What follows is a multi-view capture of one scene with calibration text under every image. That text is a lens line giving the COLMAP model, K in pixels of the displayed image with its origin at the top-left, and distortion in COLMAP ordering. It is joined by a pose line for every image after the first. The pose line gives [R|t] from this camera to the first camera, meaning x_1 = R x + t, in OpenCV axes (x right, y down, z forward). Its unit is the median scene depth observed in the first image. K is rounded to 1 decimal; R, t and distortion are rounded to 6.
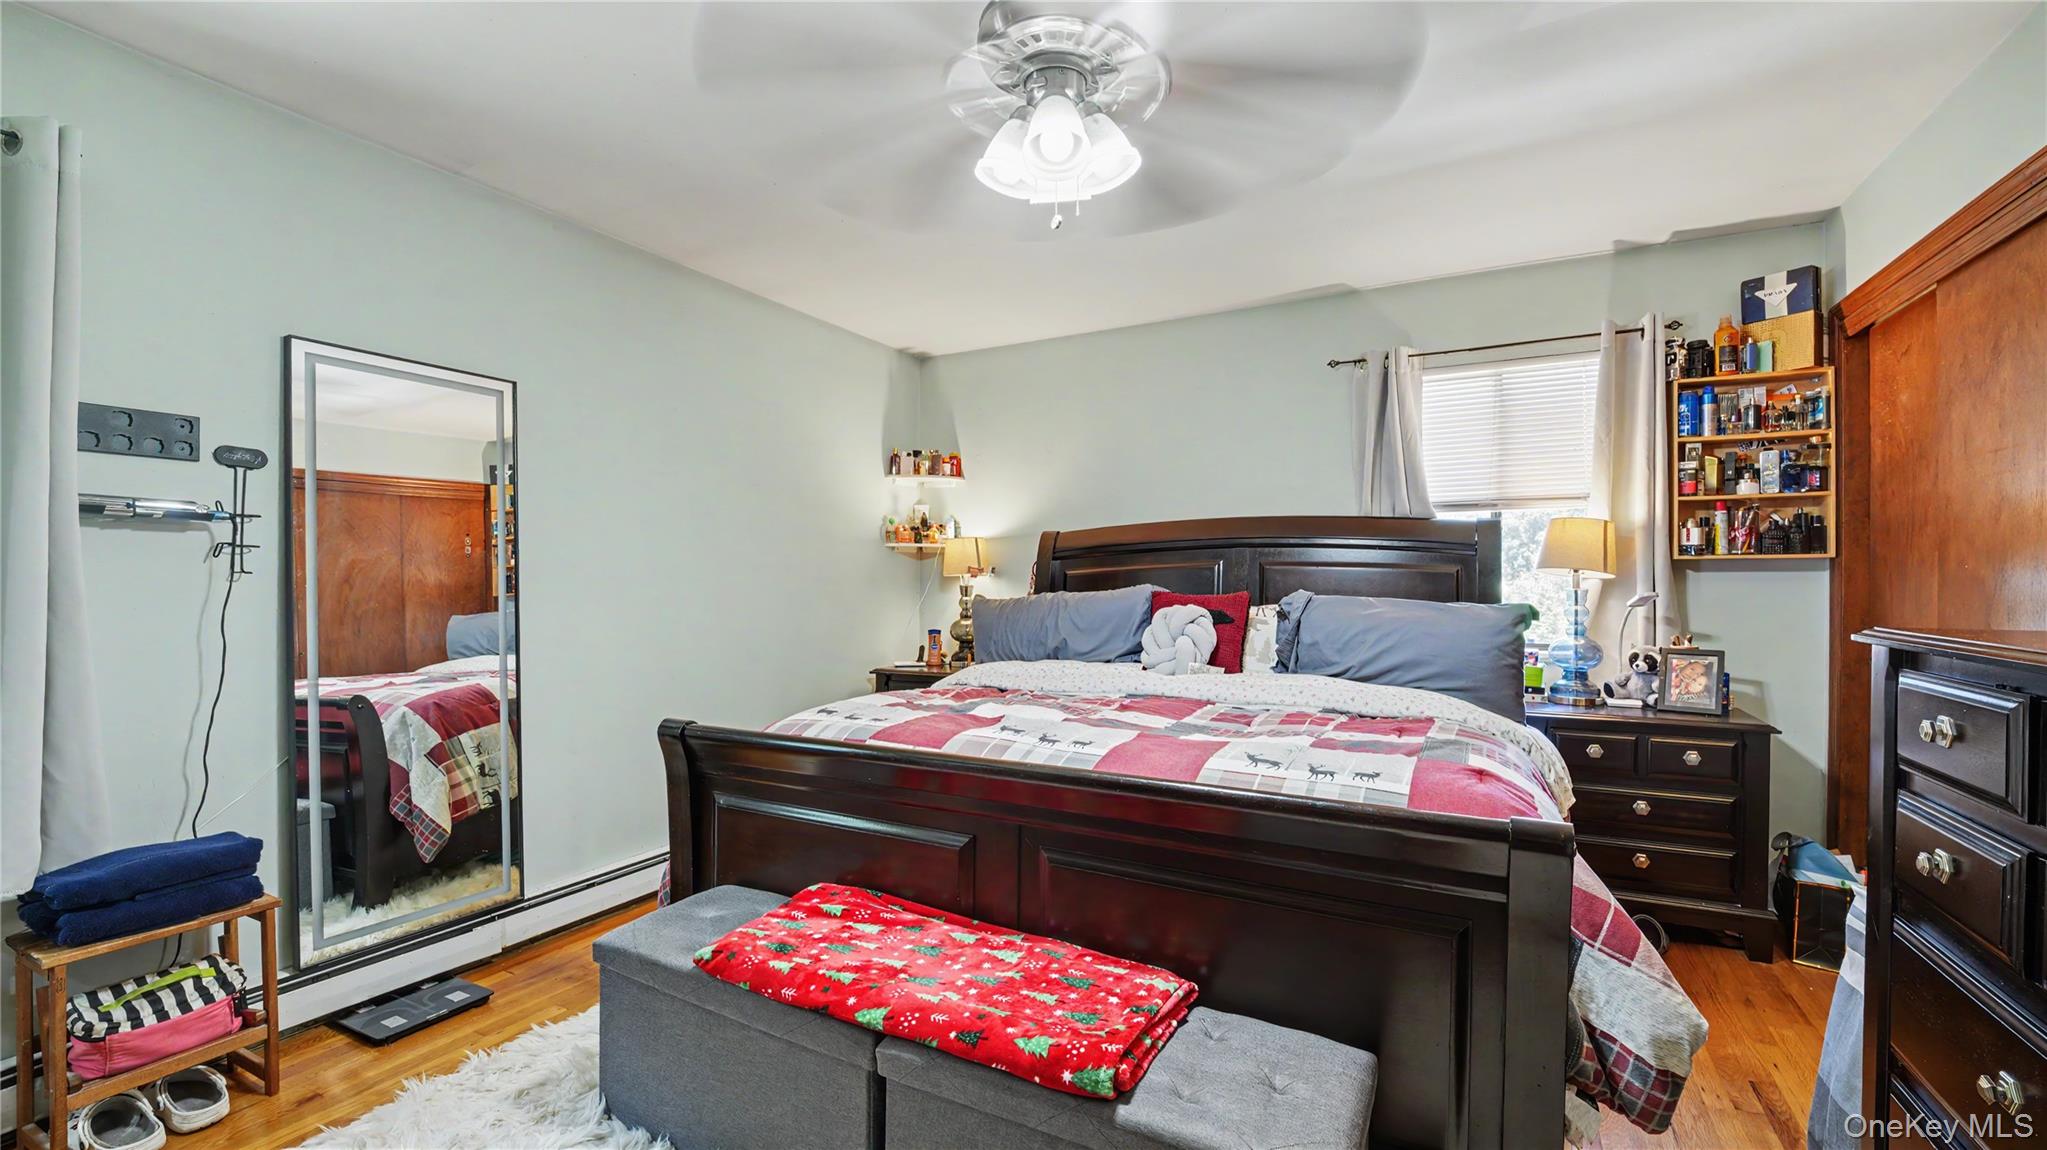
lens RADIAL K [[869.9, 0, 1052.2], [0, 869.9, 596.4], [0, 0, 1]] dist [-0.000669, -0.009191]
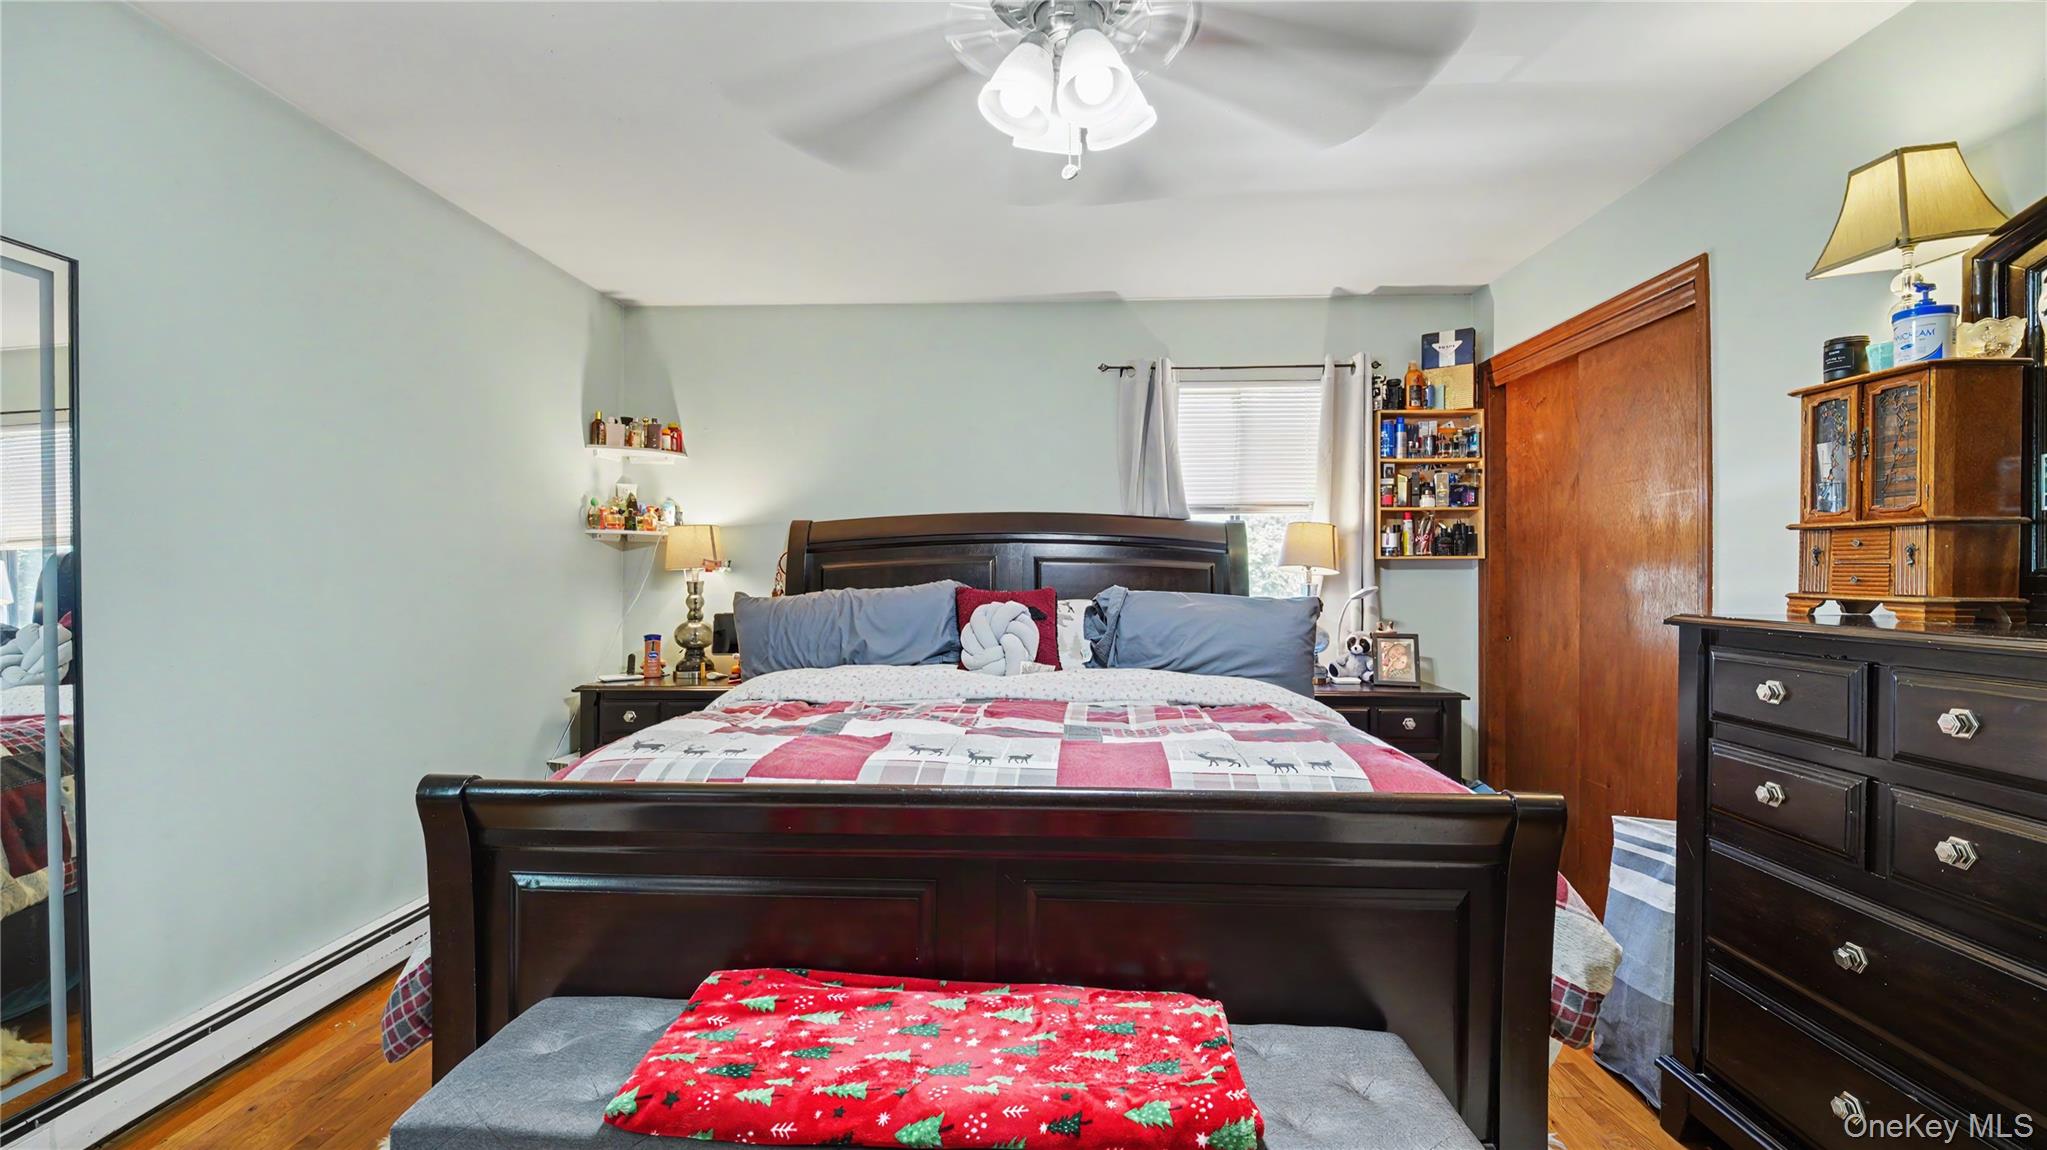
lens RADIAL K [[869.9, 0, 1023.9], [0, 869.9, 581.2], [0, 0, 1]] dist [-0.000669, -0.009191]
pose [[0.899042, -0.001511, 0.437859, -0.259074], [0.006053, 0.999941, -0.008977, -0.004182], [-0.437820, 0.010721, 0.898999, 0.137344]]
